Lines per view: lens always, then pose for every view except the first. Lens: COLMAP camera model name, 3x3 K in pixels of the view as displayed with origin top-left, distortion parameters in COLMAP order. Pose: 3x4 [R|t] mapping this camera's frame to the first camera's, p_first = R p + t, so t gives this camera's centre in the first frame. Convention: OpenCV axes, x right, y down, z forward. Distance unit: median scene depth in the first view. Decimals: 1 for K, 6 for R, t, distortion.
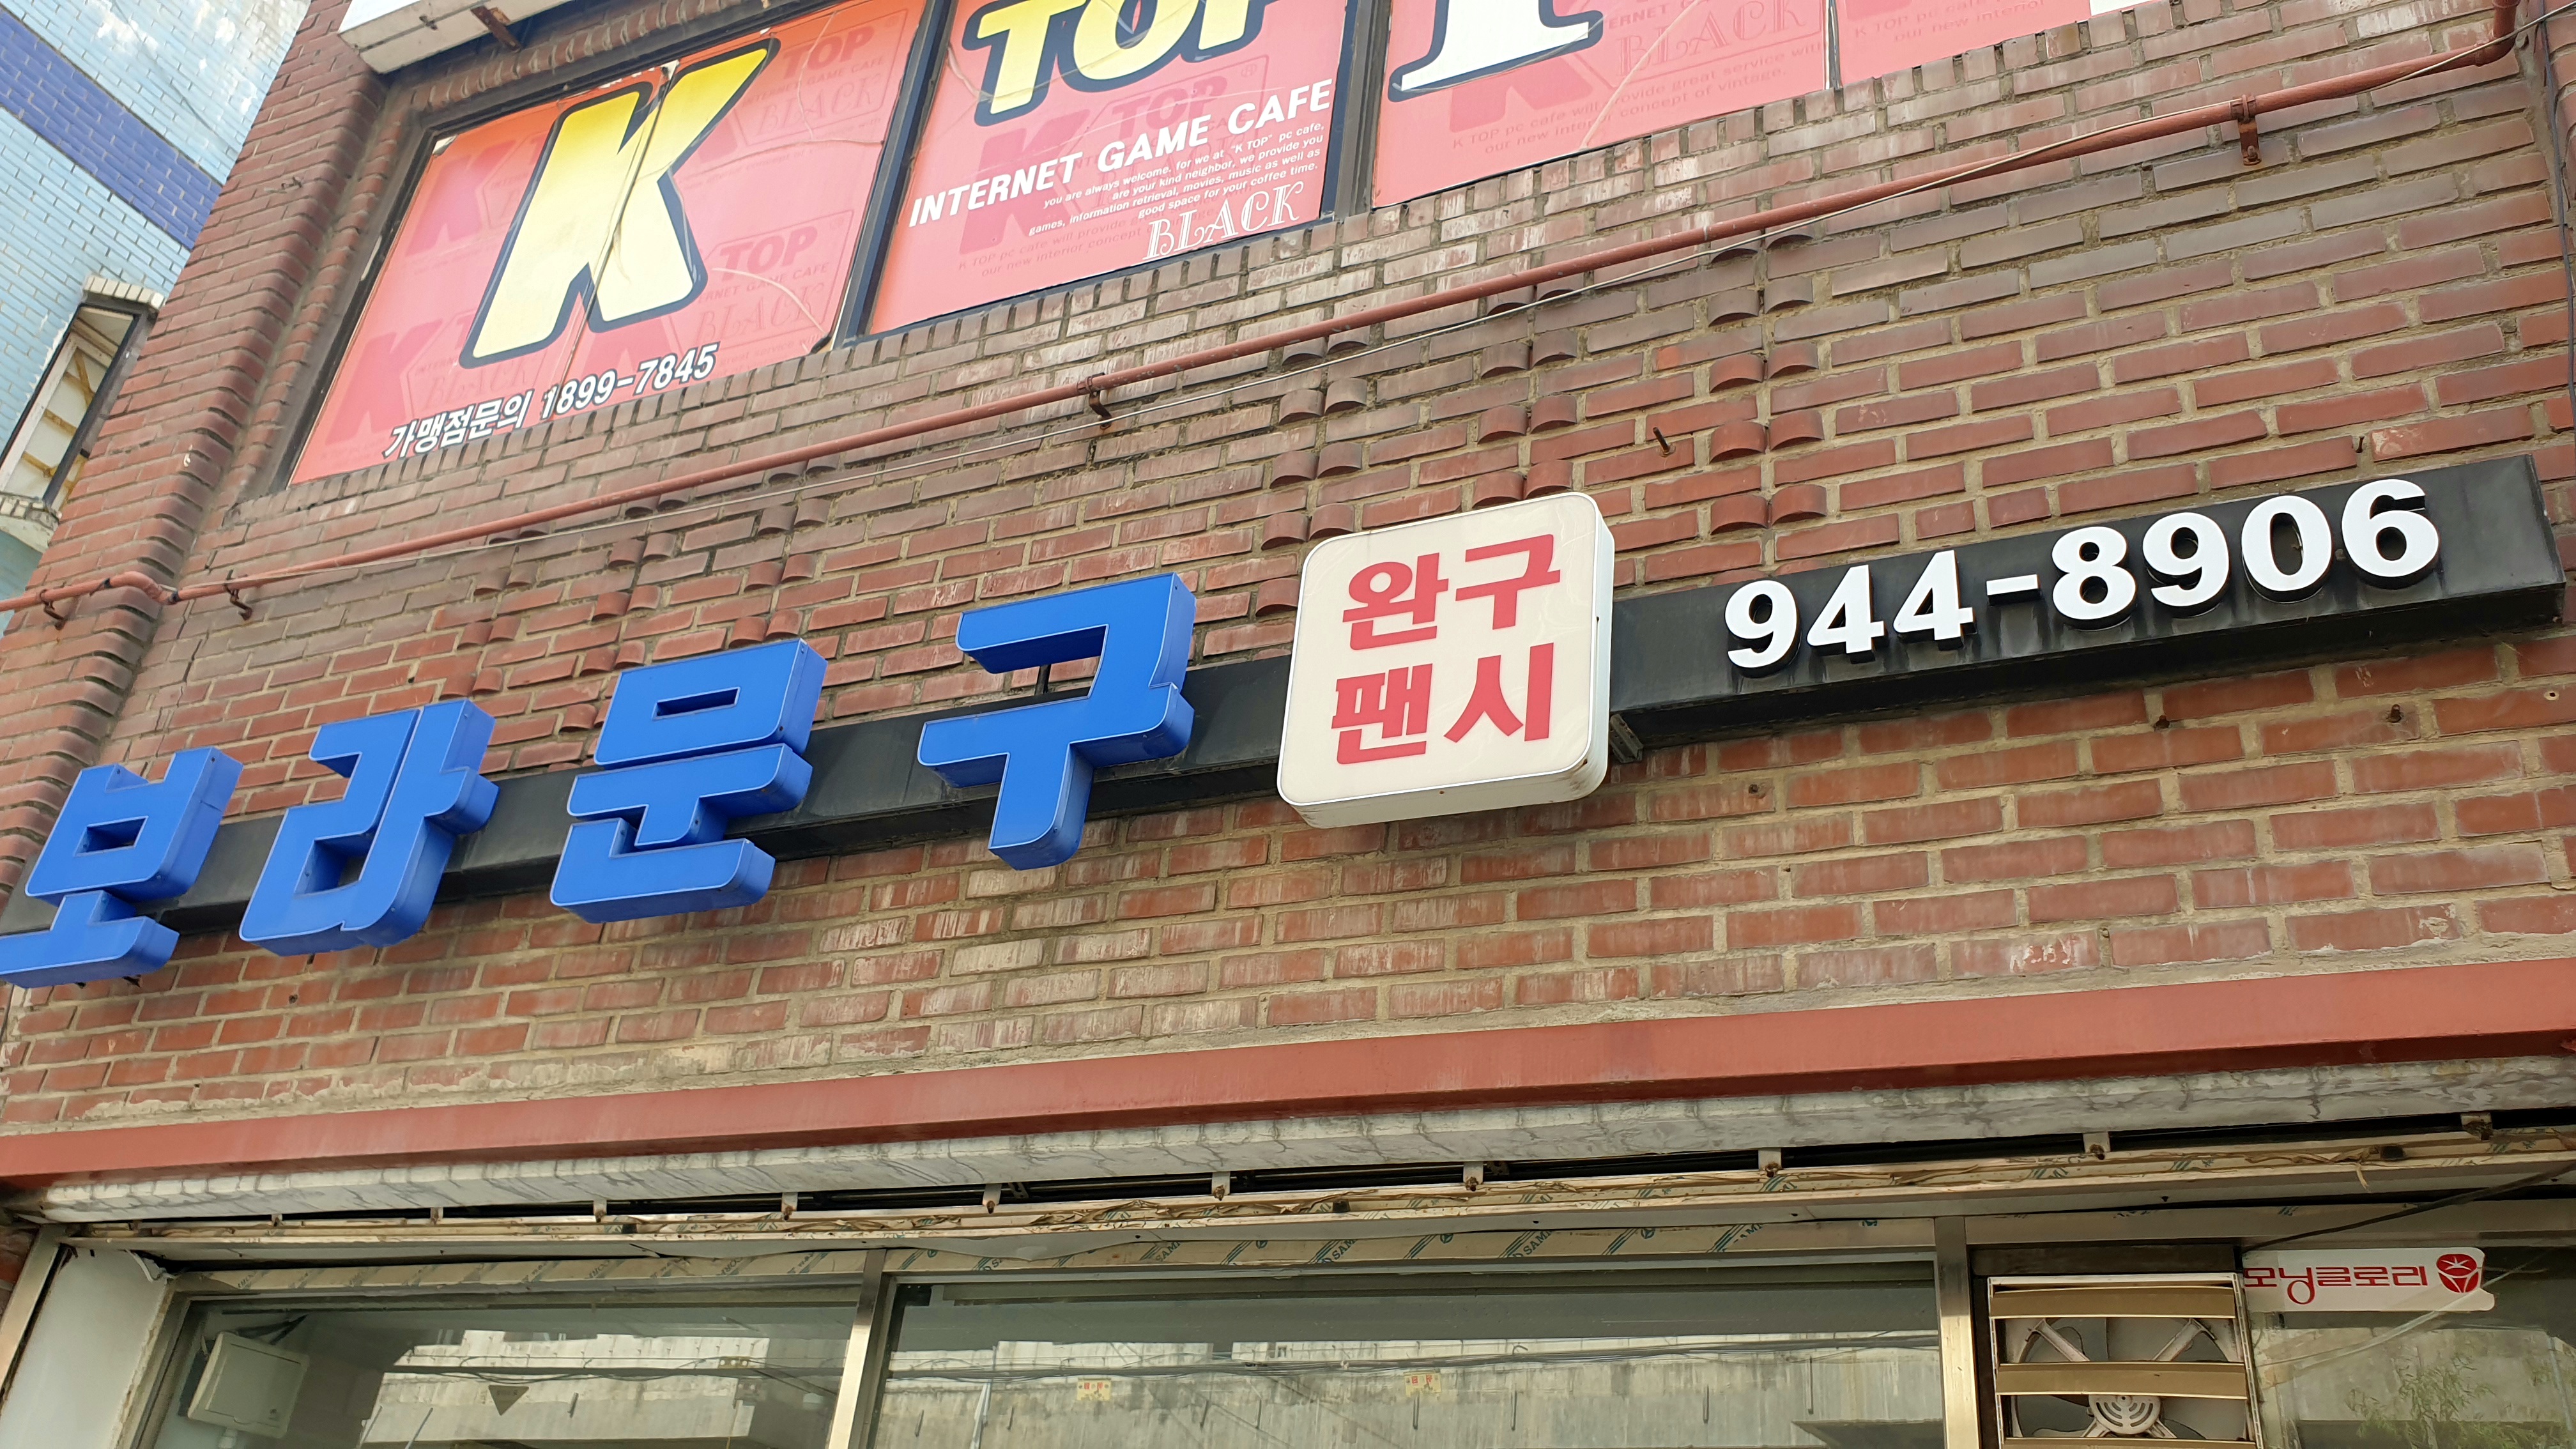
lens RADIAL K [[2037.7, 0, 1288.4], [0, 2037.7, 725.6], [0, 0, 1]] dist [-0.009238, -0.005186]
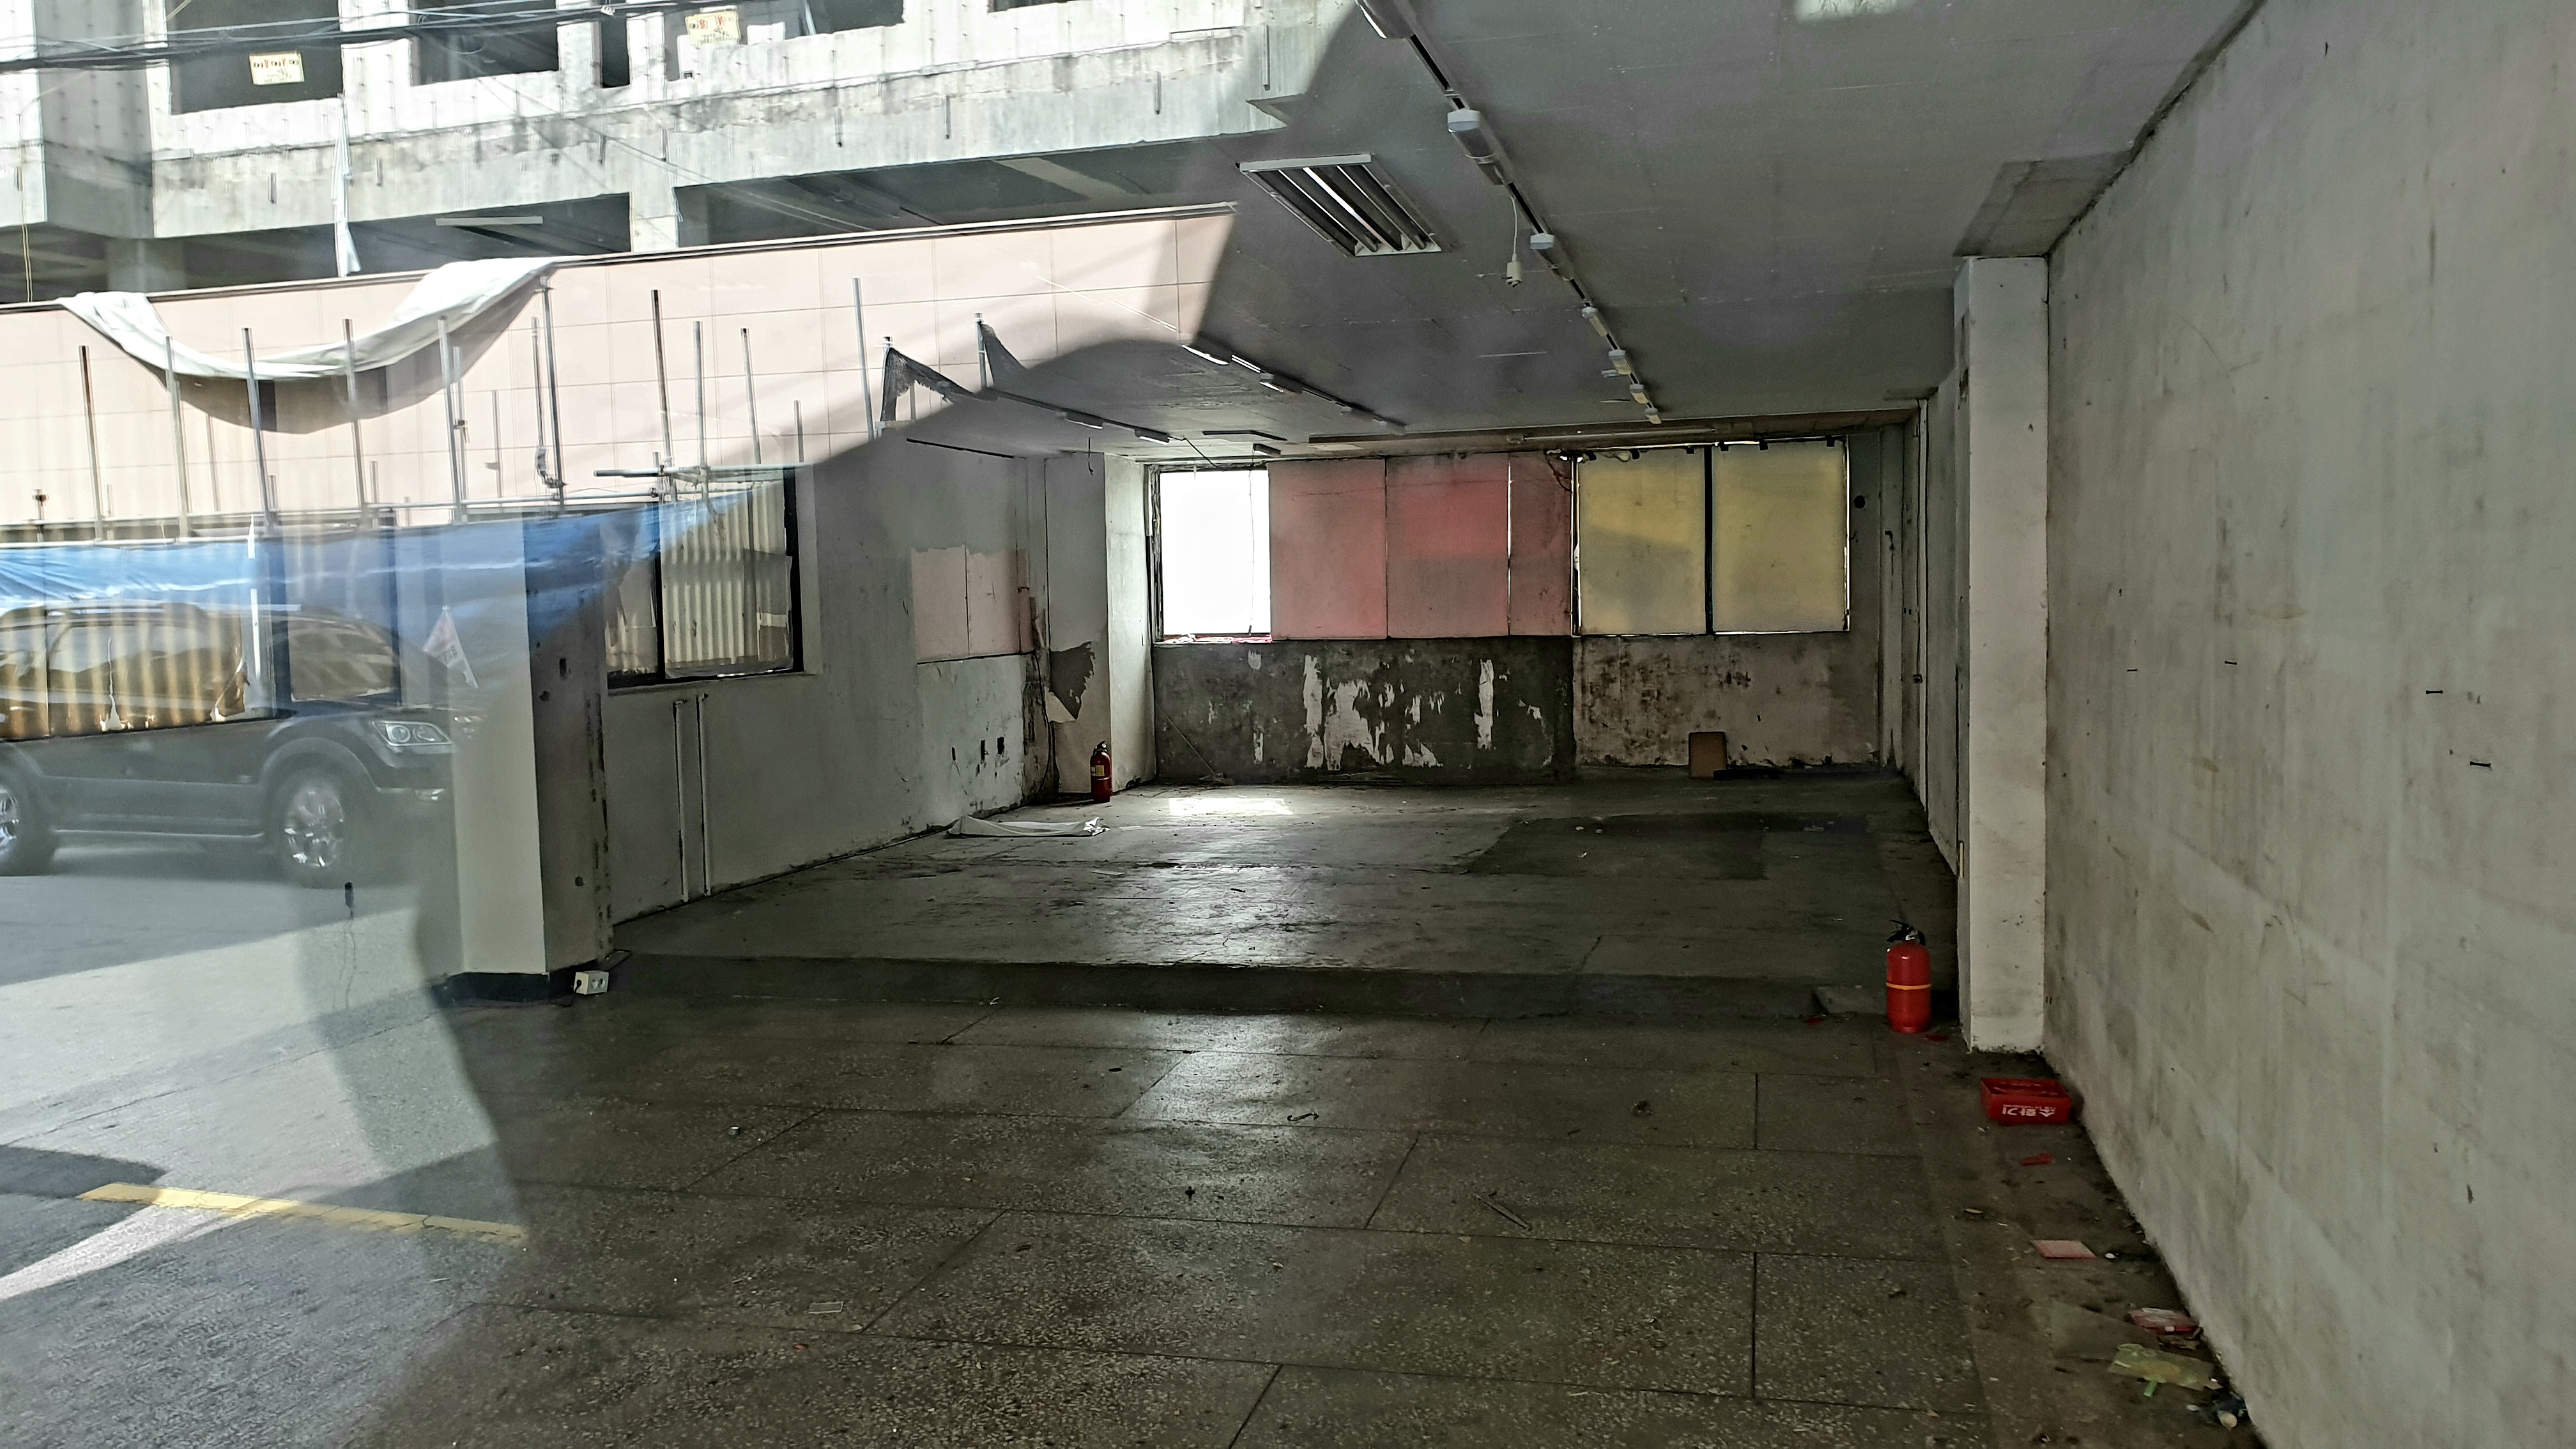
lens RADIAL K [[2037.7, 0, 1286.7], [0, 2037.7, 730.8], [0, 0, 1]] dist [-0.009238, -0.005186]
pose [[0.967635, -0.140504, 0.209620, 0.026160], [-0.006331, 0.816885, 0.576766, 0.036004], [-0.252273, -0.559426, 0.789557, 0.095061]]
